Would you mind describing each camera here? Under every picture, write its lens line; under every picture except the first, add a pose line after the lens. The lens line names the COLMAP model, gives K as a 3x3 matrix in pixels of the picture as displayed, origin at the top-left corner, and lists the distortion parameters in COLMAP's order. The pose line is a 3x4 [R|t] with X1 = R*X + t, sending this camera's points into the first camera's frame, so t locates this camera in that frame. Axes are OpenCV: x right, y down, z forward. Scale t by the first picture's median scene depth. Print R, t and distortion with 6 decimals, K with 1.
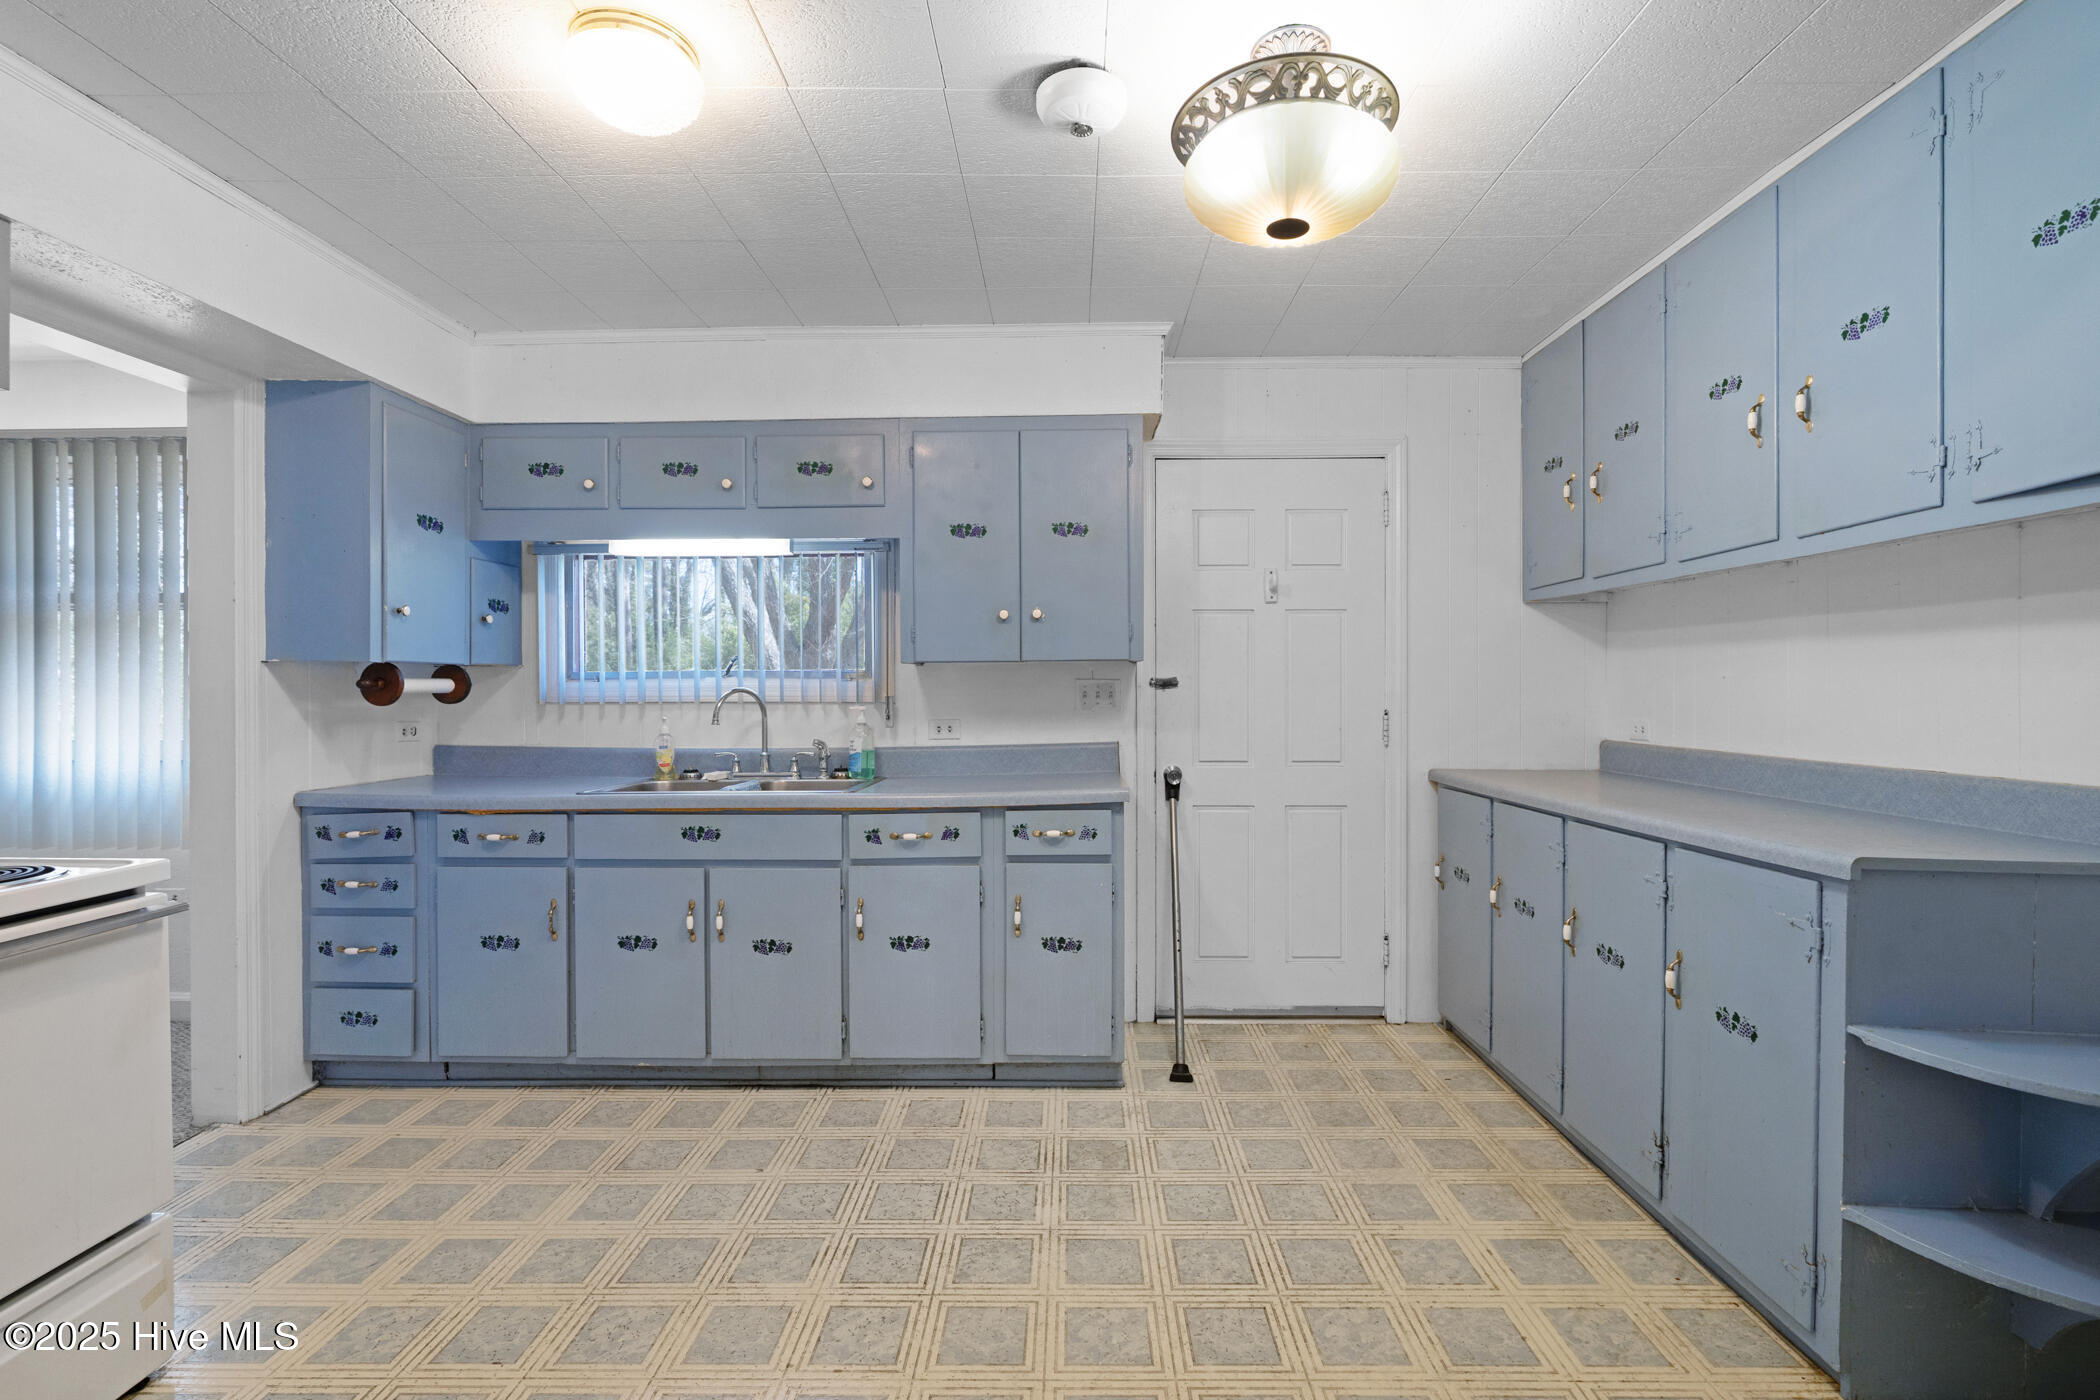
lens RADIAL K [[958.8, 0, 1047.9], [0, 958.8, 690.7], [0, 0, 1]] dist [-0.013721, 0.001416]
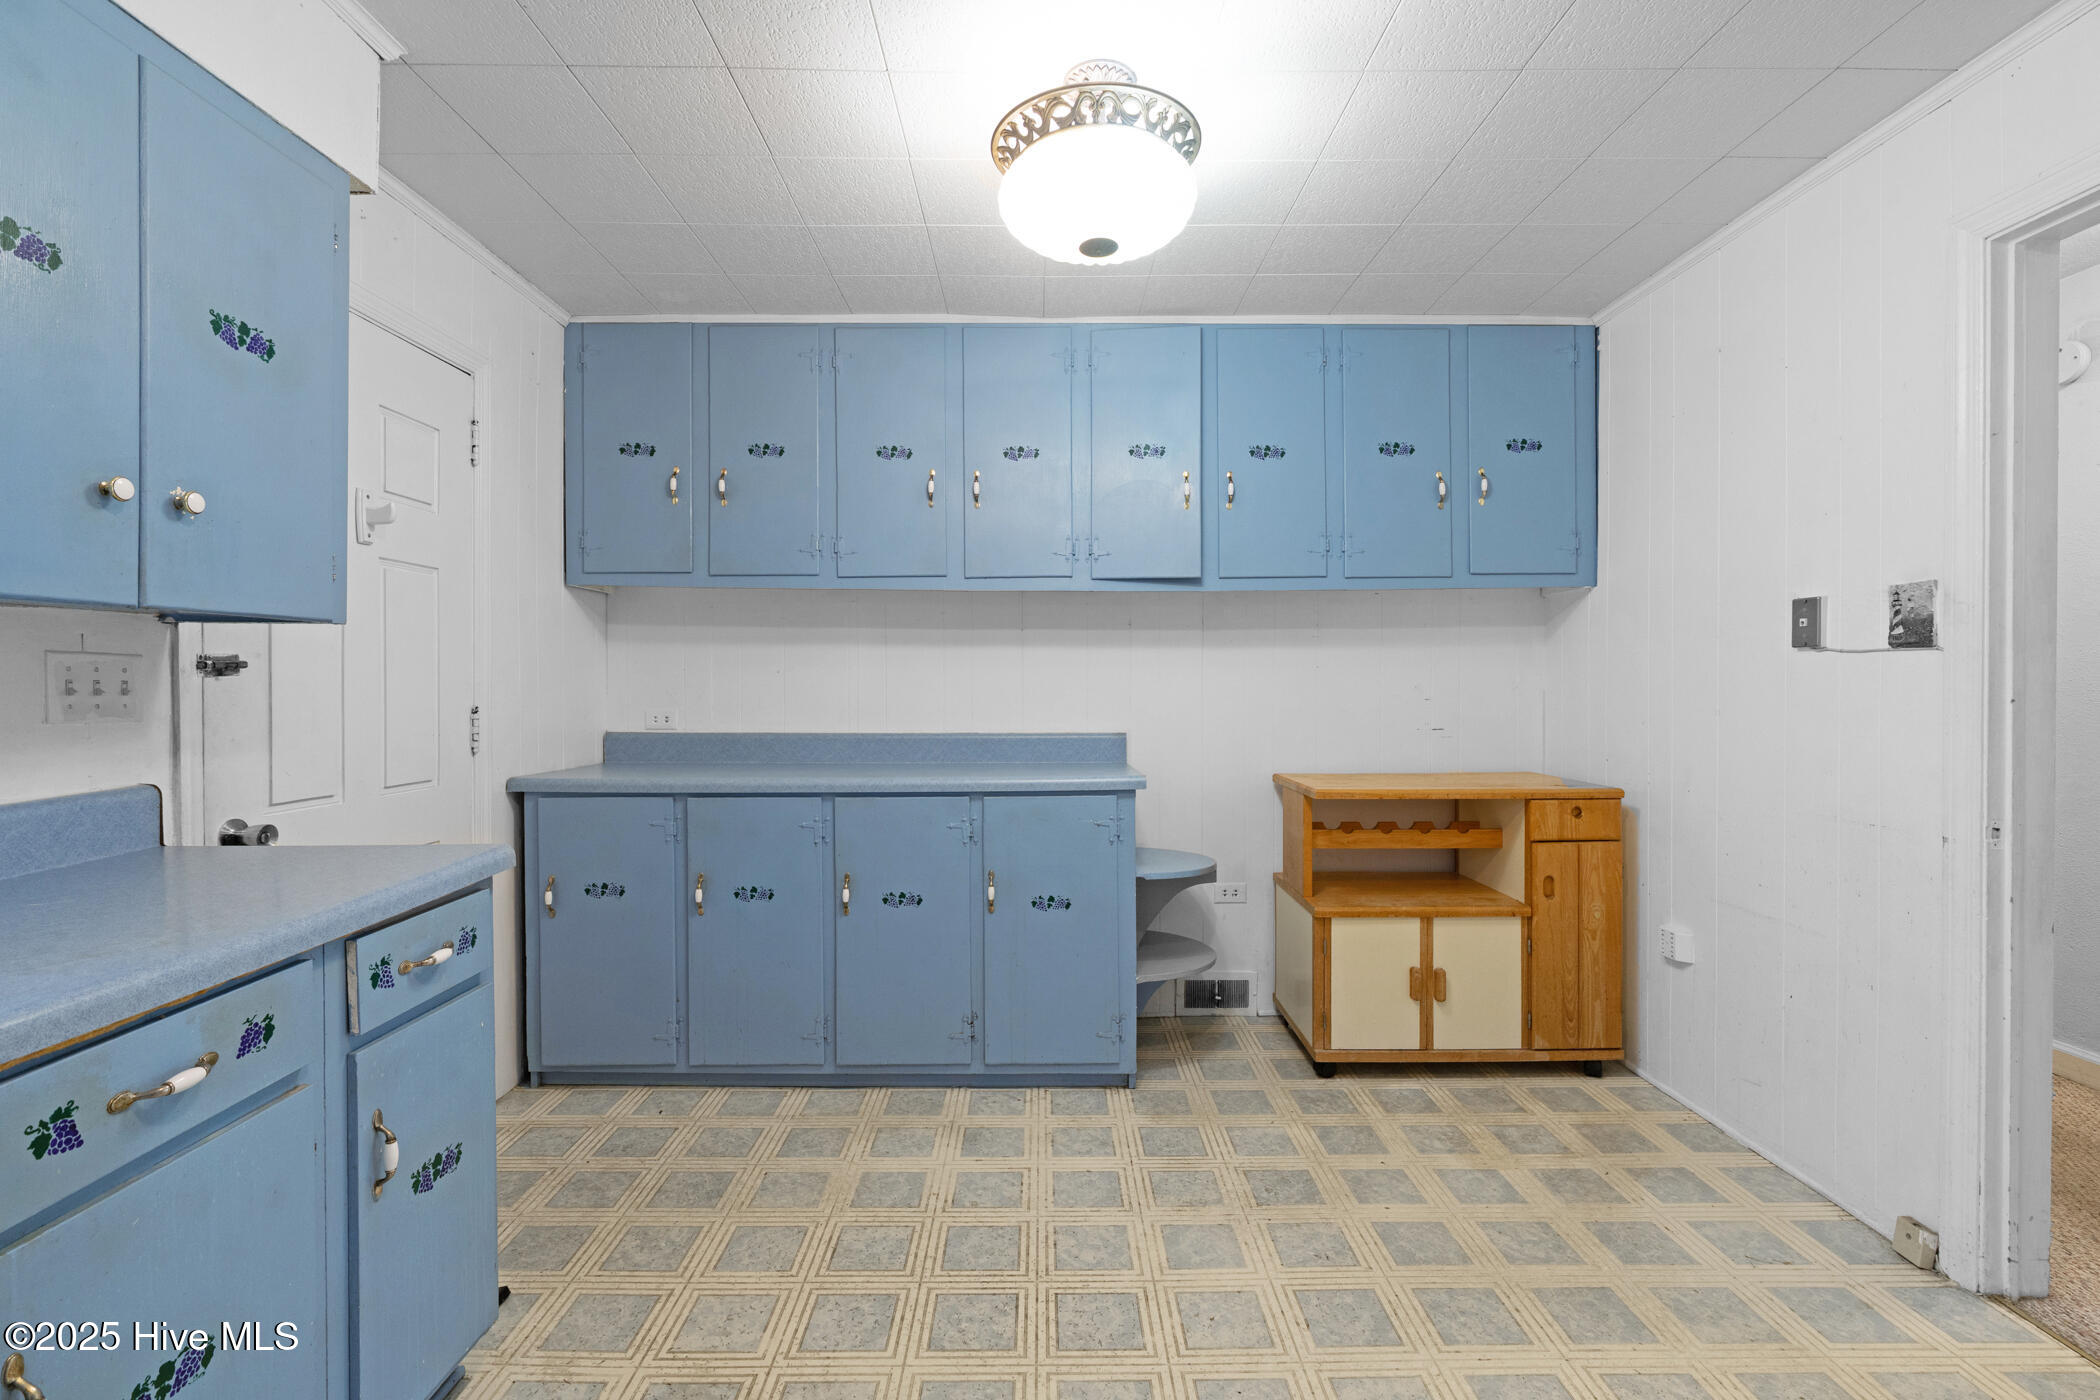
lens RADIAL K [[958.8, 0, 1047.9], [0, 958.8, 690.7], [0, 0, 1]] dist [-0.013721, 0.001416]
pose [[-0.040959, -0.004285, 0.999152, -0.547424], [-0.000118, 0.999991, 0.004283, 0.004946], [-0.999161, 0.000058, -0.040960, 0.739655]]
